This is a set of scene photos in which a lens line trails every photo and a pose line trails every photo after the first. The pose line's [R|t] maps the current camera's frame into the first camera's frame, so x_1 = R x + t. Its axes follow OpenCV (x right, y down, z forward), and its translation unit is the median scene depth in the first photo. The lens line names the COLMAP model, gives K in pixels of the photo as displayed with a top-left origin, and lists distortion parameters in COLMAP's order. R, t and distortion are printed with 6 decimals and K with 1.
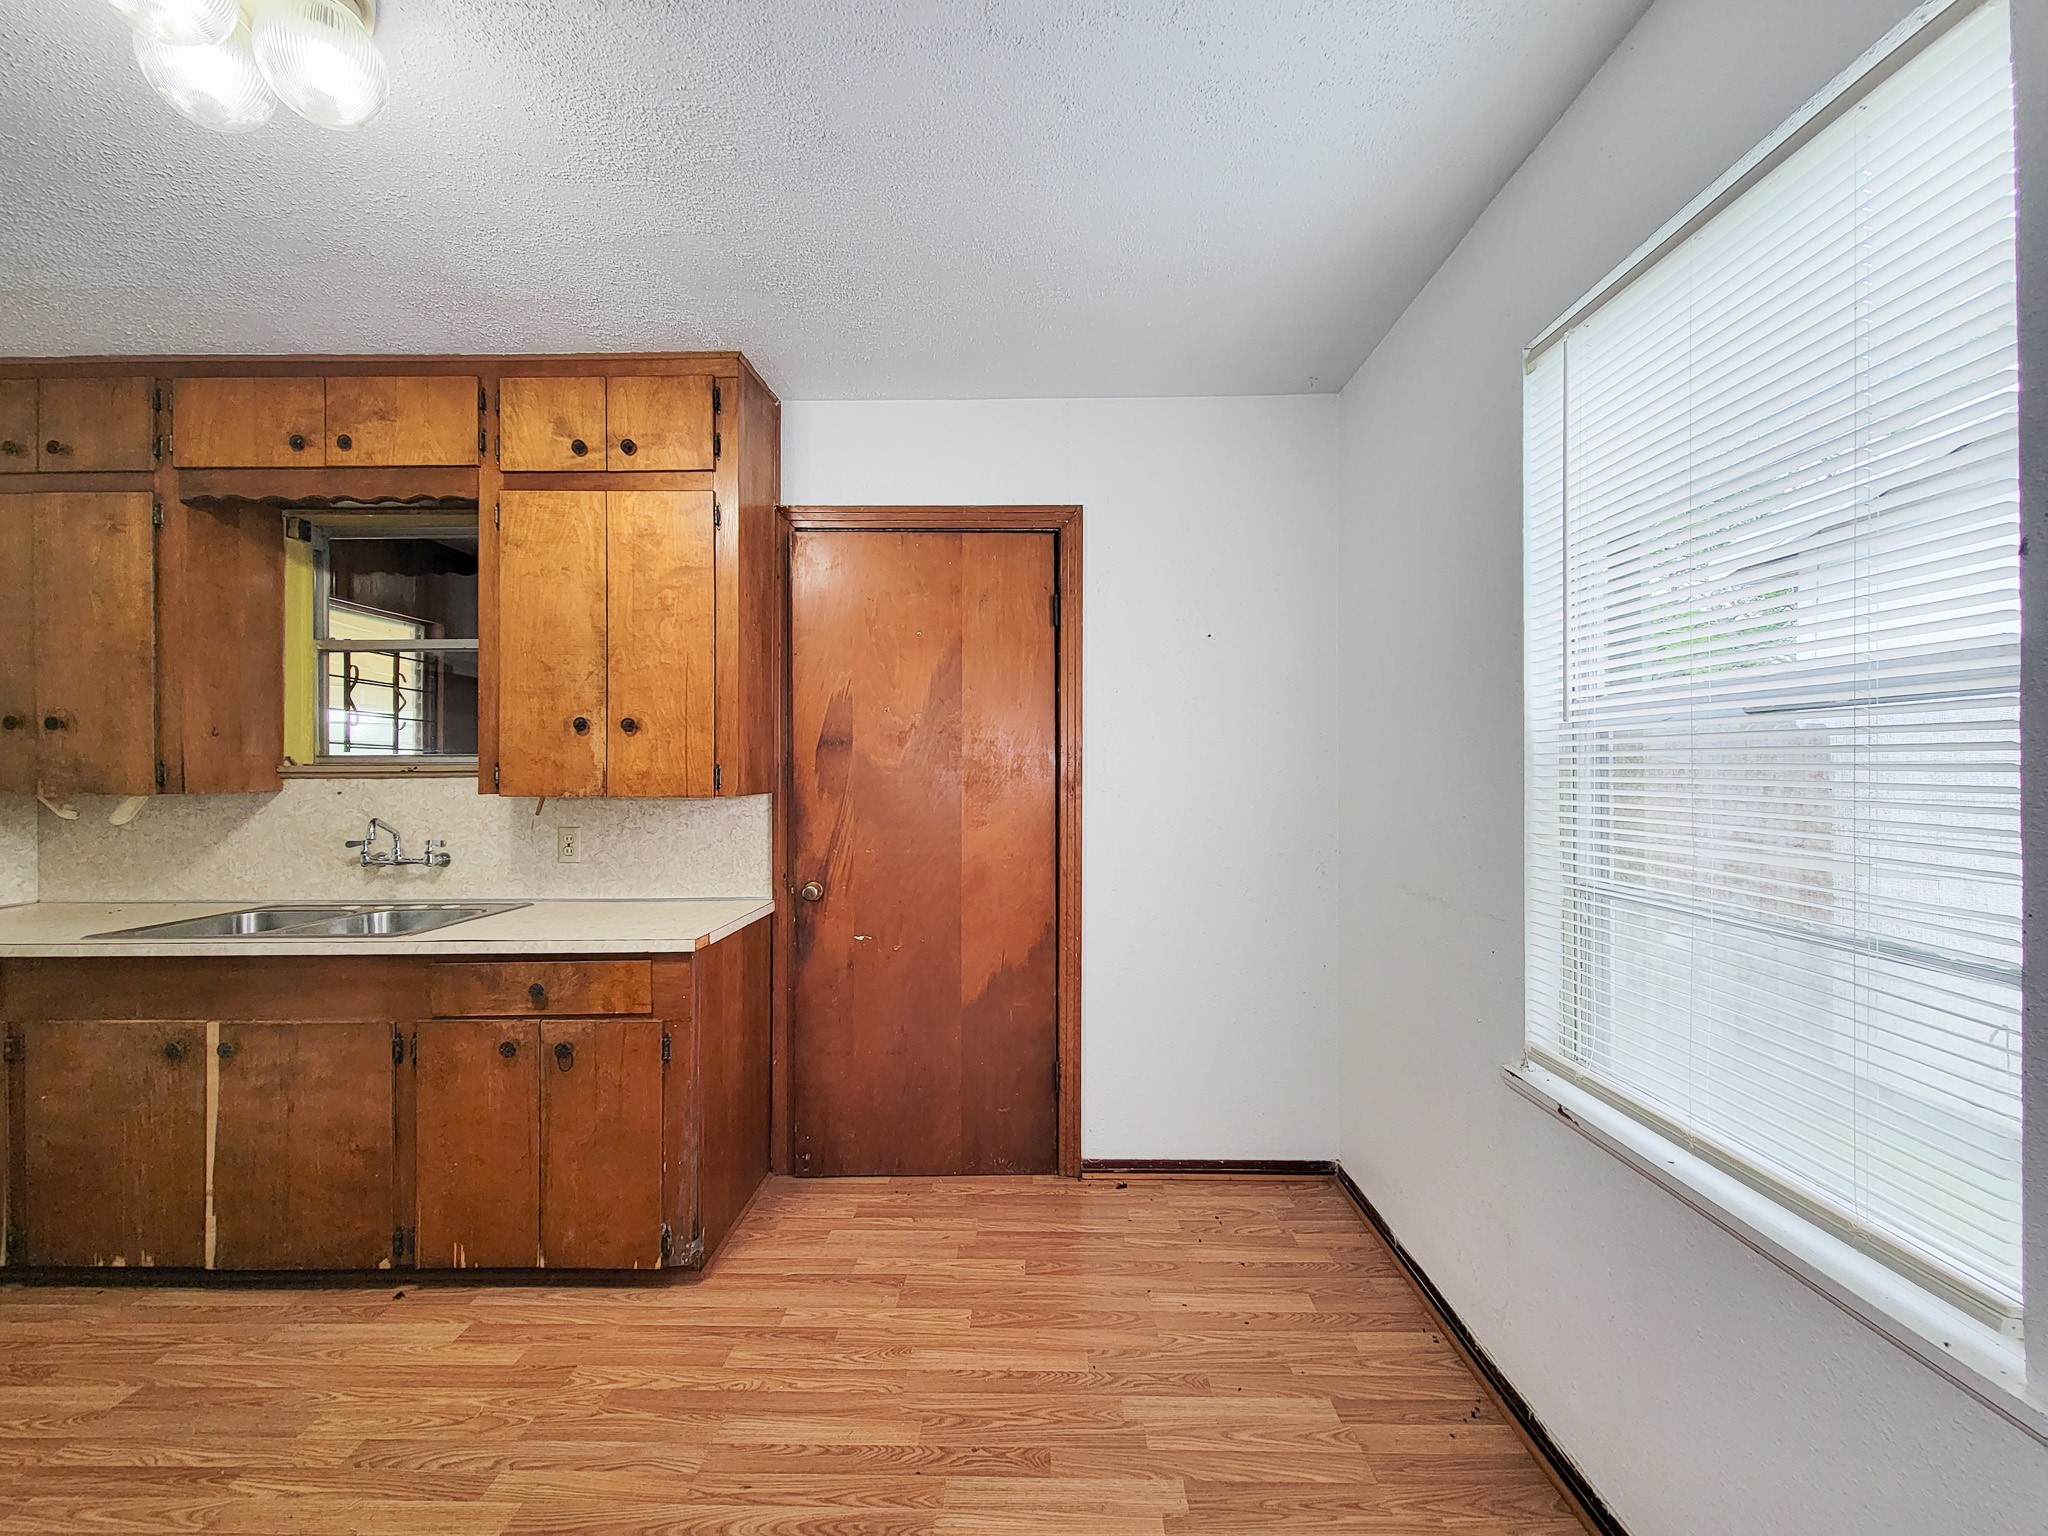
lens RADIAL K [[845.3, 0, 1036.4], [0, 845.3, 773.2], [0, 0, 1]] dist [0.005670, -0.004095]
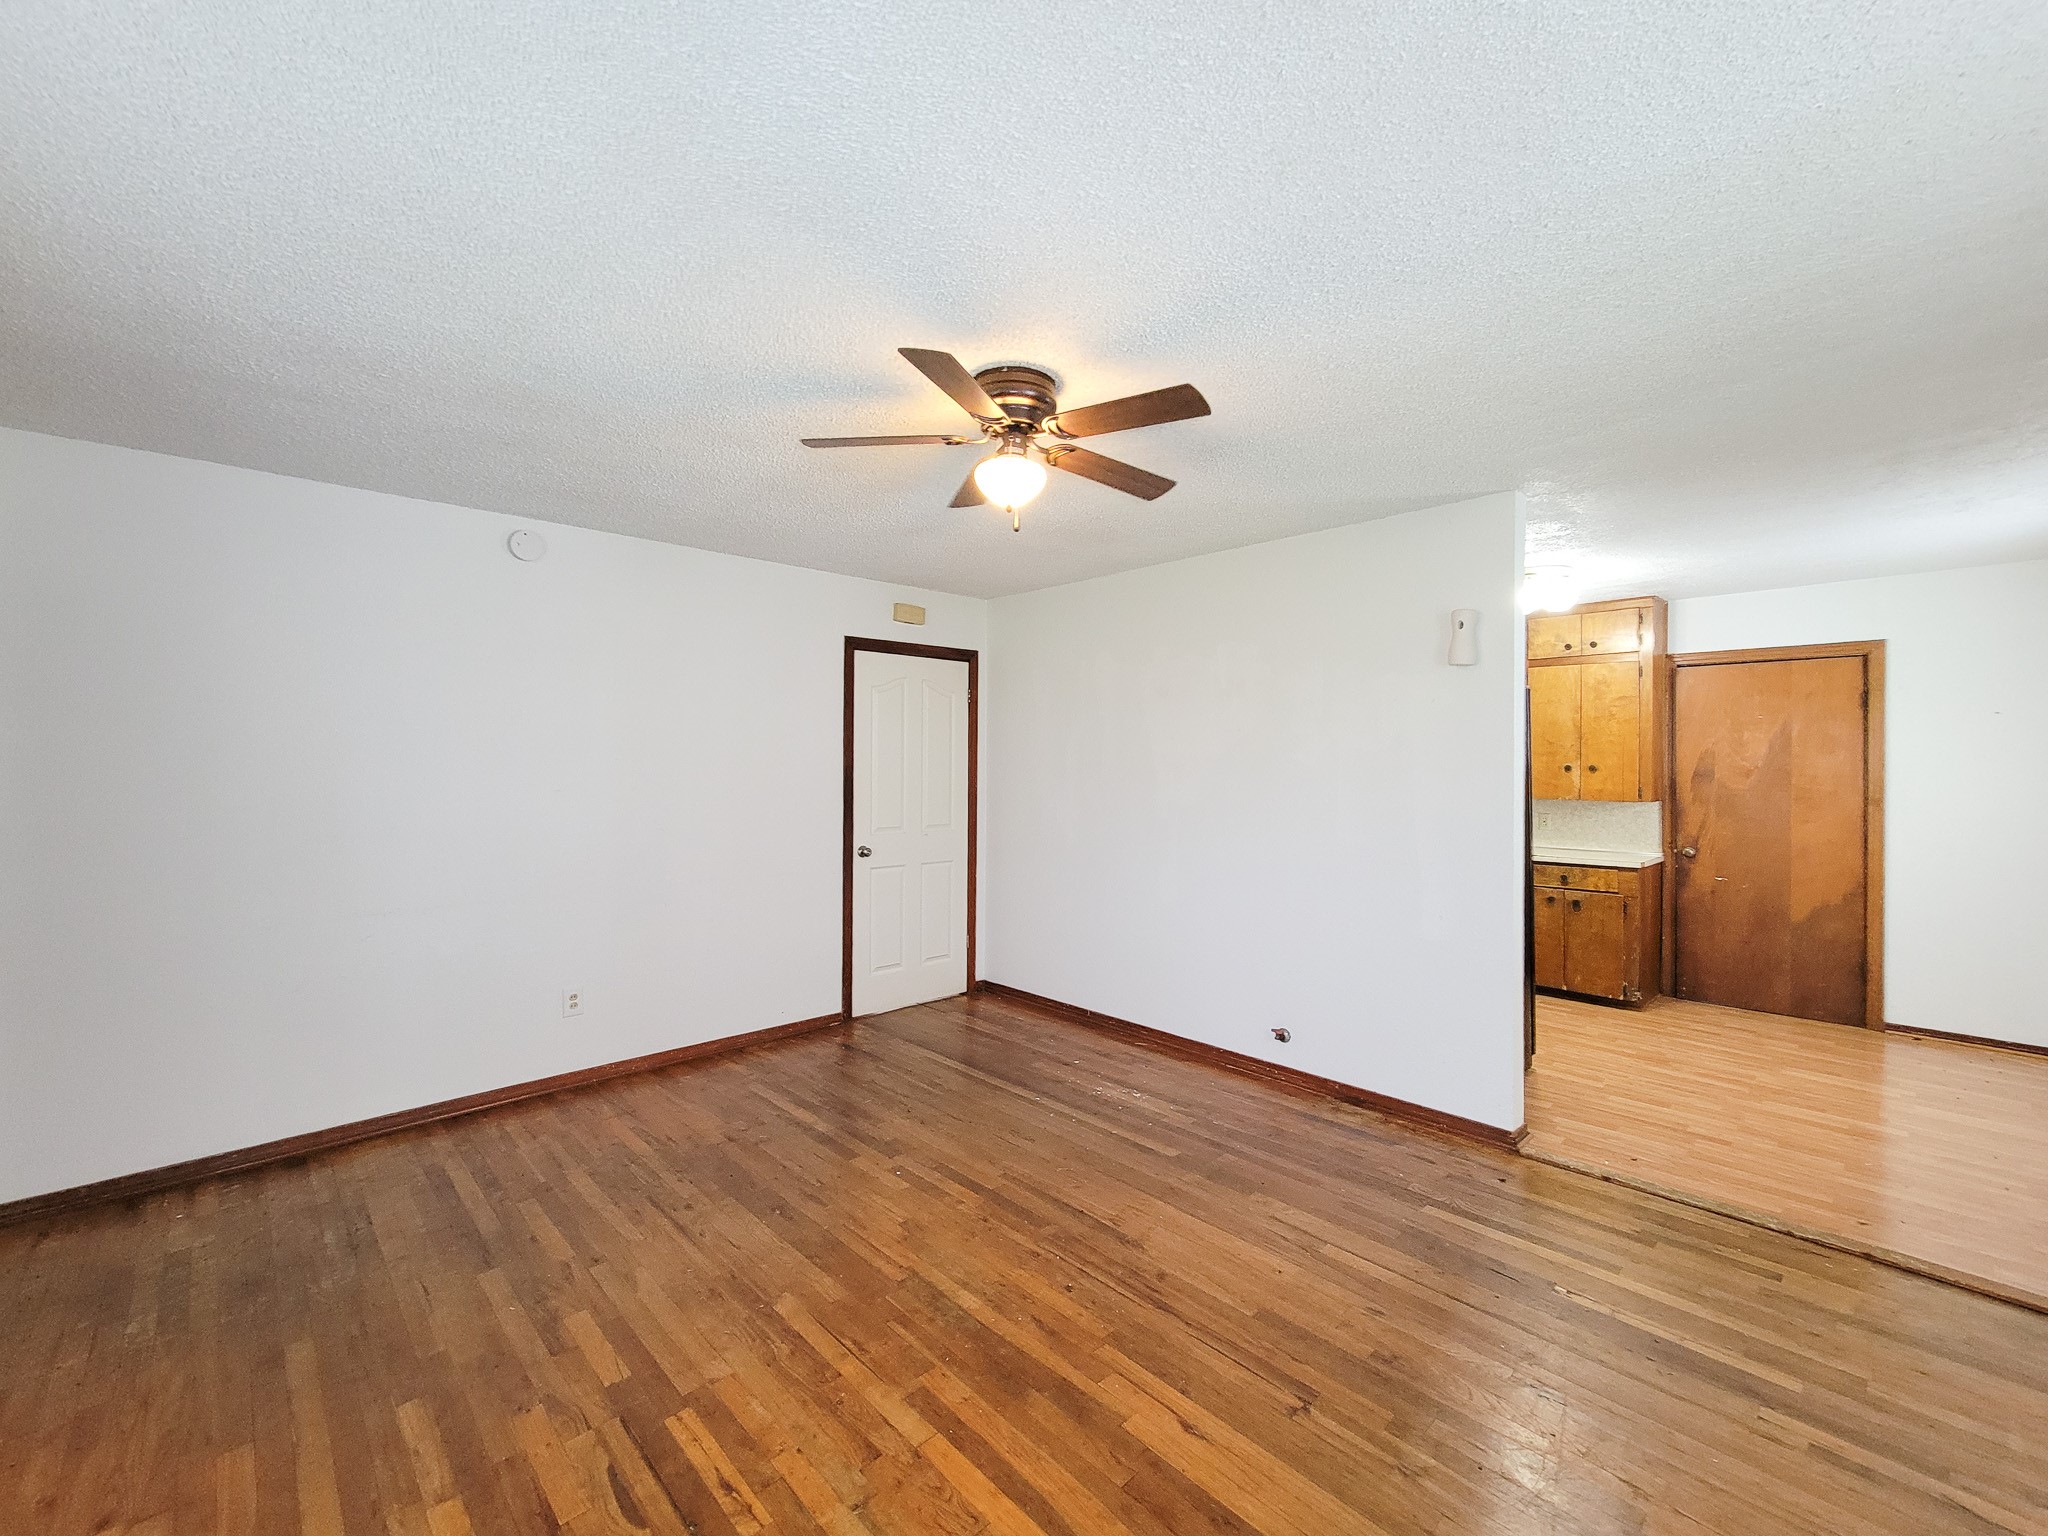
lens RADIAL K [[845.3, 0, 1032.9], [0, 845.3, 764.0], [0, 0, 1]] dist [0.005670, -0.004095]
pose [[0.690683, 0.000536, -0.723158, 0.113957], [-0.010961, 0.999893, -0.009728, -0.030559], [0.723075, 0.014645, 0.690614, -1.604348]]
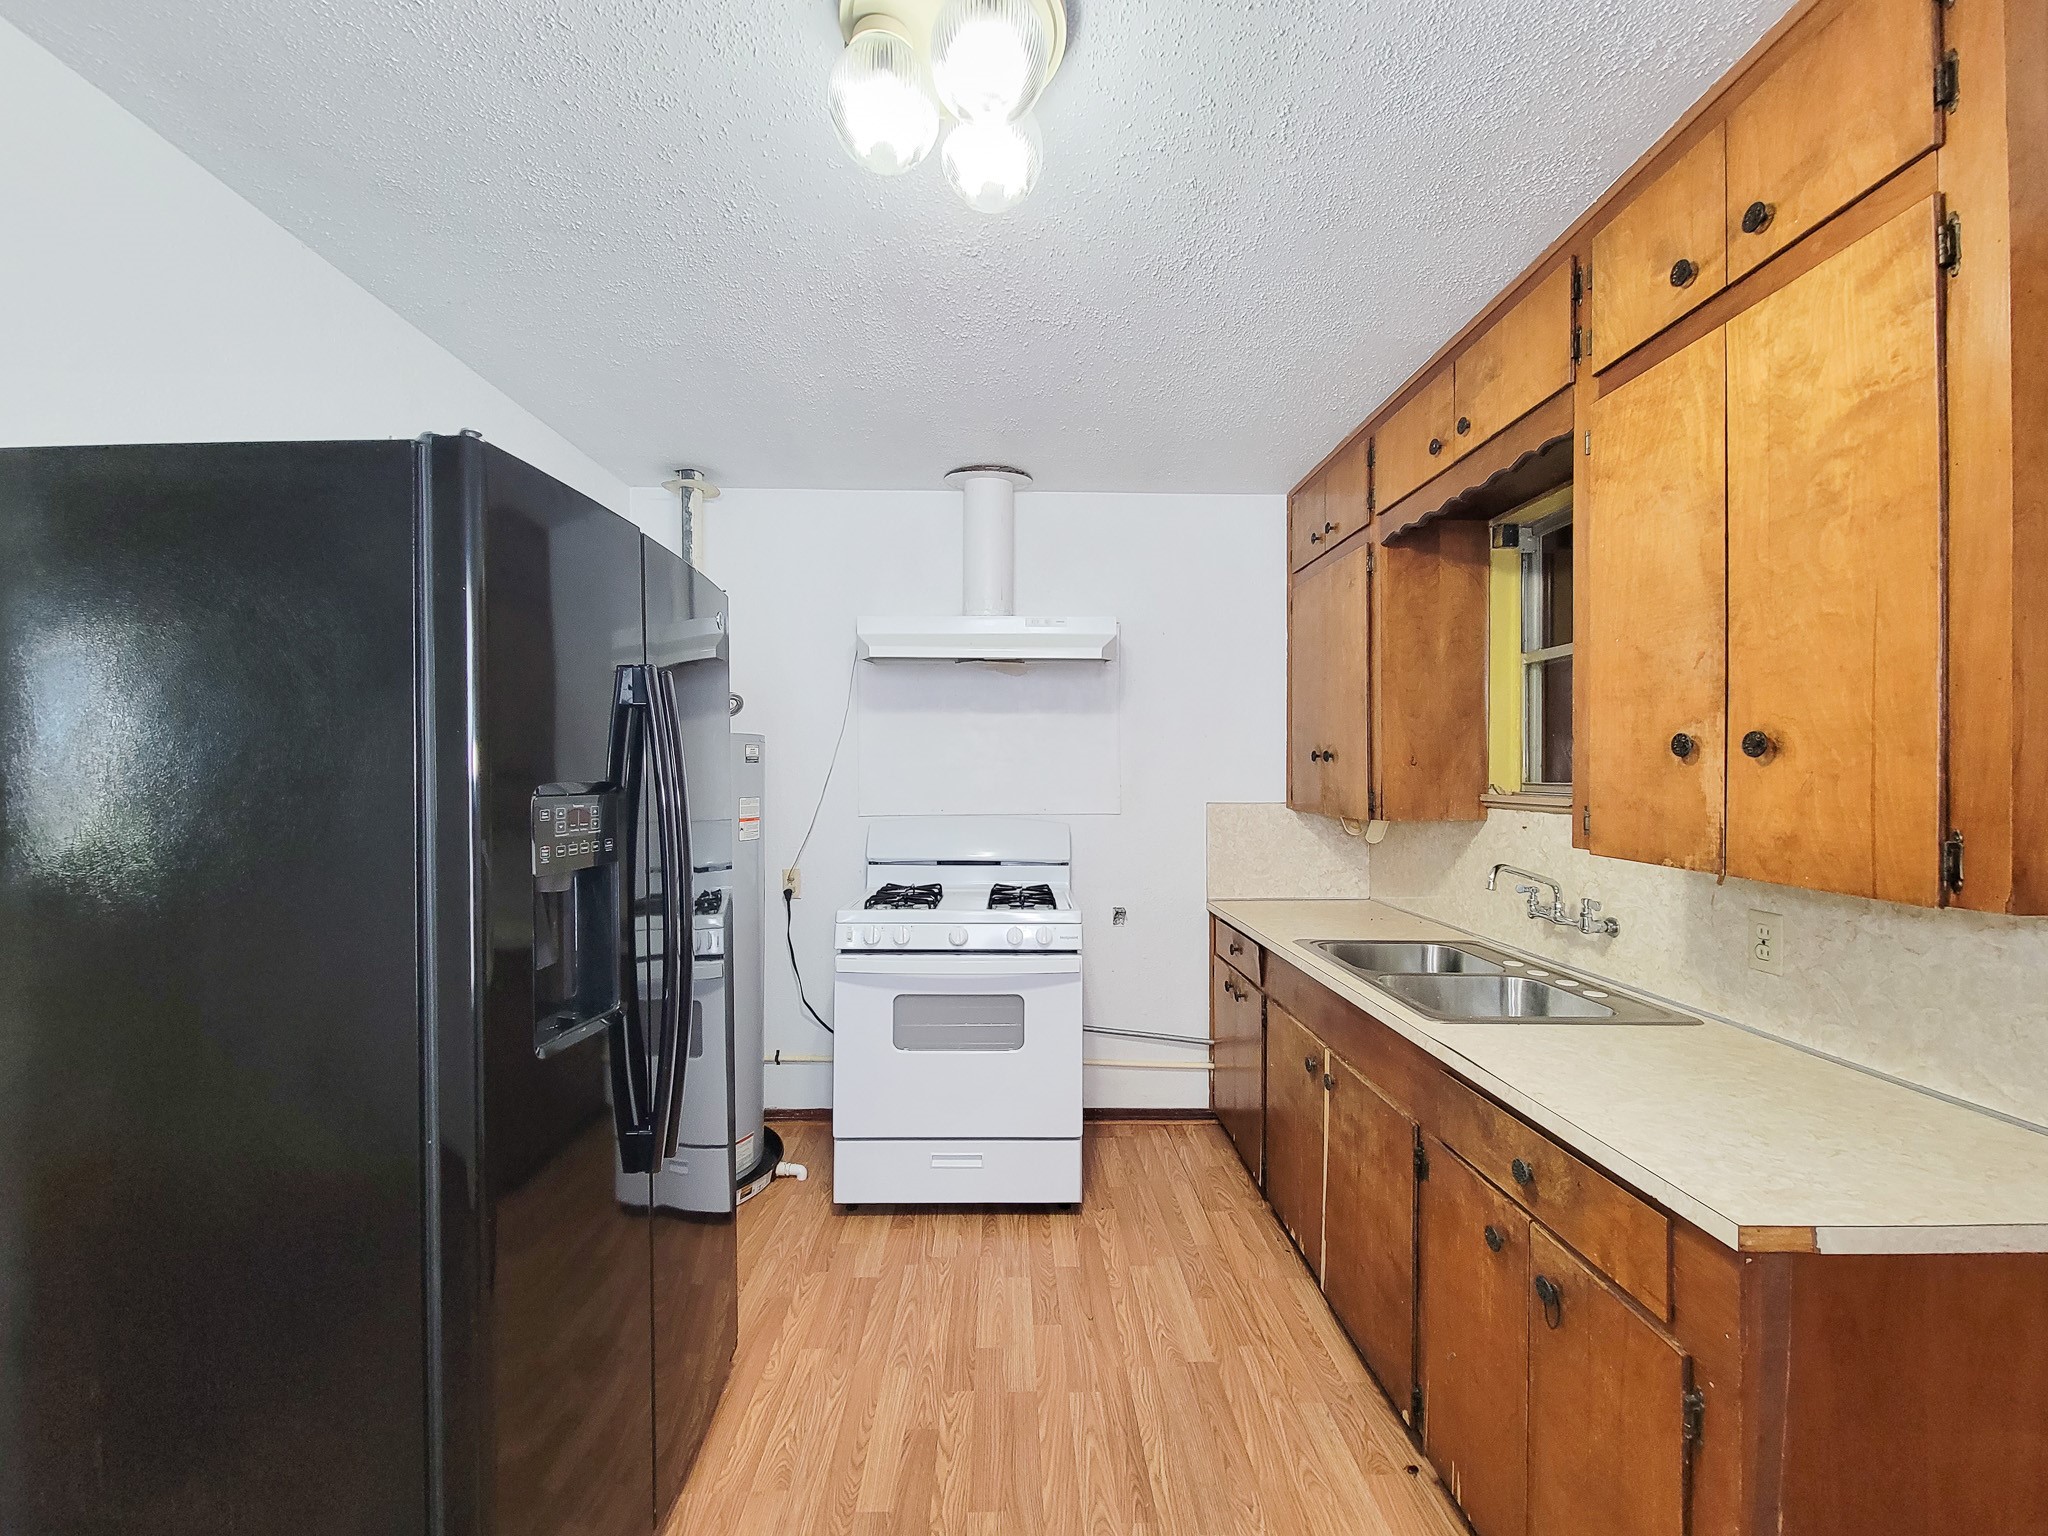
lens RADIAL K [[845.3, 0, 1031.0], [0, 845.3, 766.8], [0, 0, 1]] dist [0.005670, -0.004095]
pose [[0.027756, 0.000724, -0.999614, 0.033250], [-0.009903, 0.999951, 0.000450, -0.038493], [0.999566, 0.009886, 0.027762, 0.530745]]
